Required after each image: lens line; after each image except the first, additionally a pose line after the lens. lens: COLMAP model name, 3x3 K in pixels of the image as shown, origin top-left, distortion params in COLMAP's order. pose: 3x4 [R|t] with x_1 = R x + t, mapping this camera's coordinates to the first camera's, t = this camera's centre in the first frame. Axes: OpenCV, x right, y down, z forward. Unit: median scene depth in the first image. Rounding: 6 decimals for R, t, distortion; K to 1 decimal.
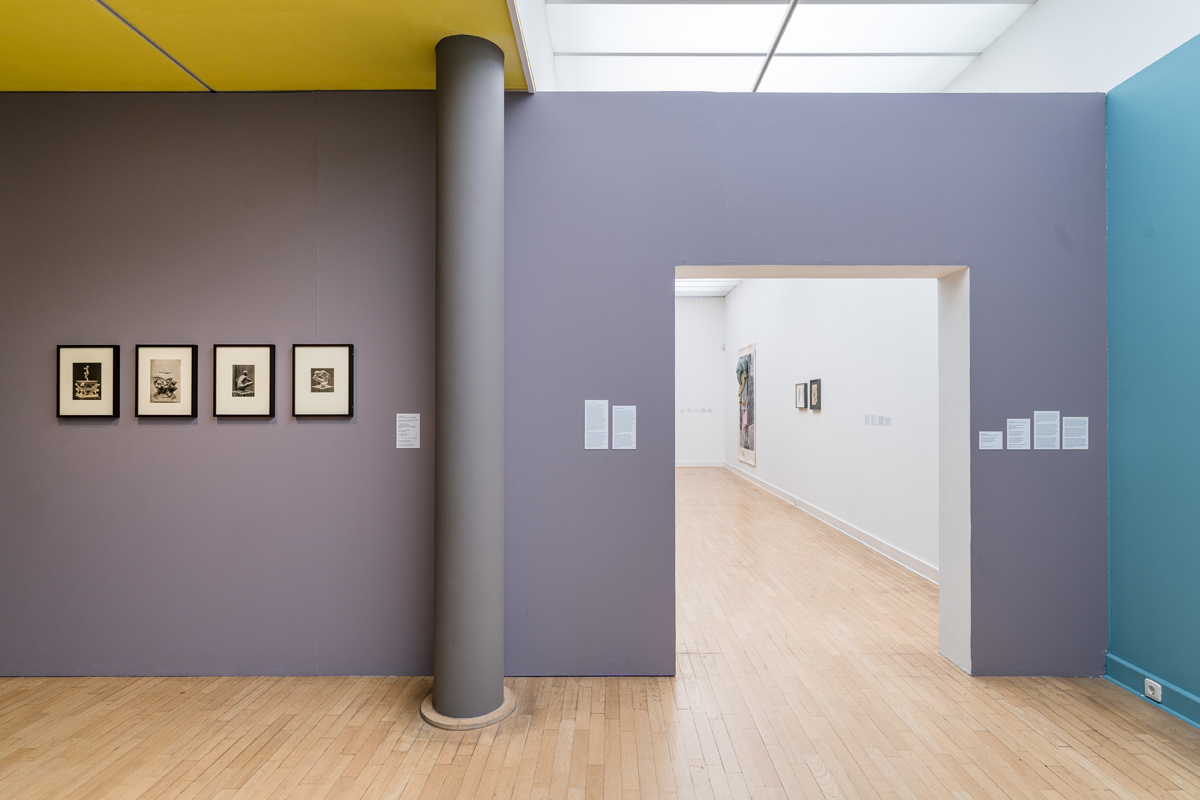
lens RADIAL K [[613.1, 0, 602.5], [0, 613.1, 398.5], [0, 0, 1]] dist [-0.004965, -0.000584]
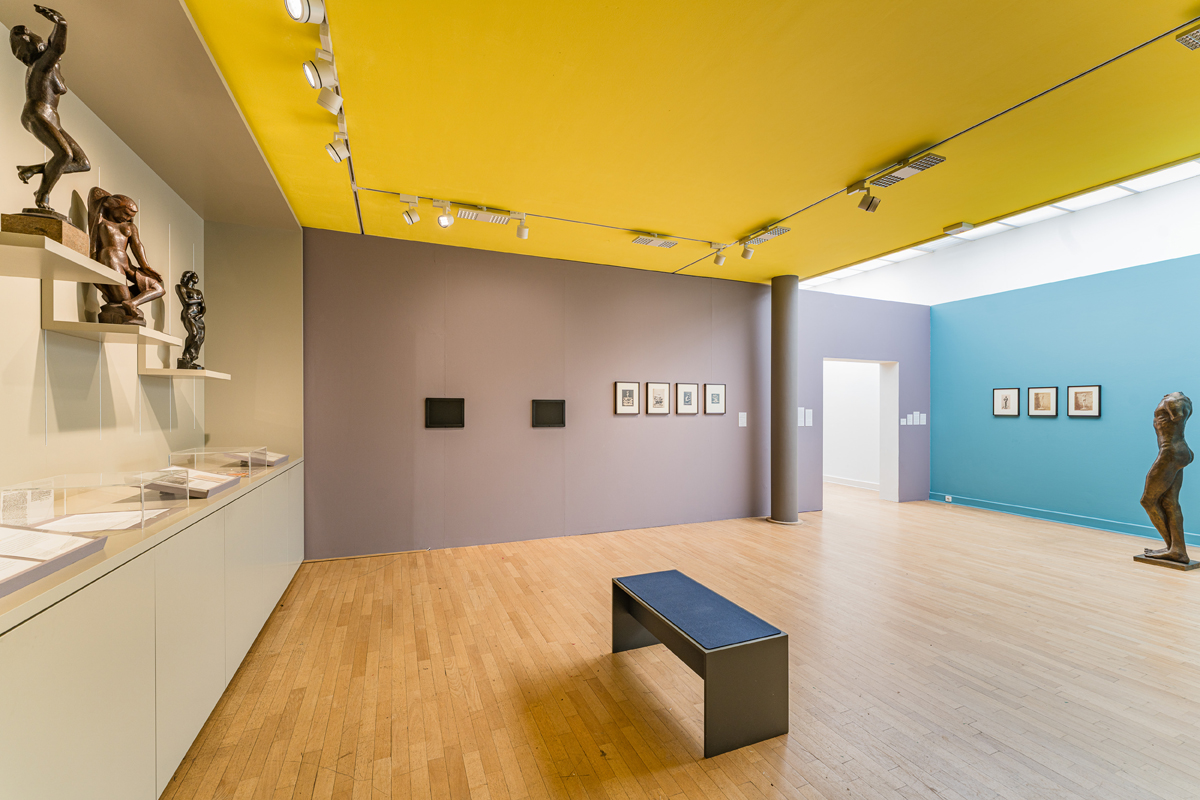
lens RADIAL K [[481.4, 0, 593.3], [0, 481.4, 407.1], [0, 0, 1]] dist [-0.000158, -0.000010]
pose [[0.928368, 0.004799, 0.371631, -1.616619], [-0.008260, 0.999936, 0.007720, -0.007153], [-0.371570, -0.010236, 0.928348, -0.592356]]
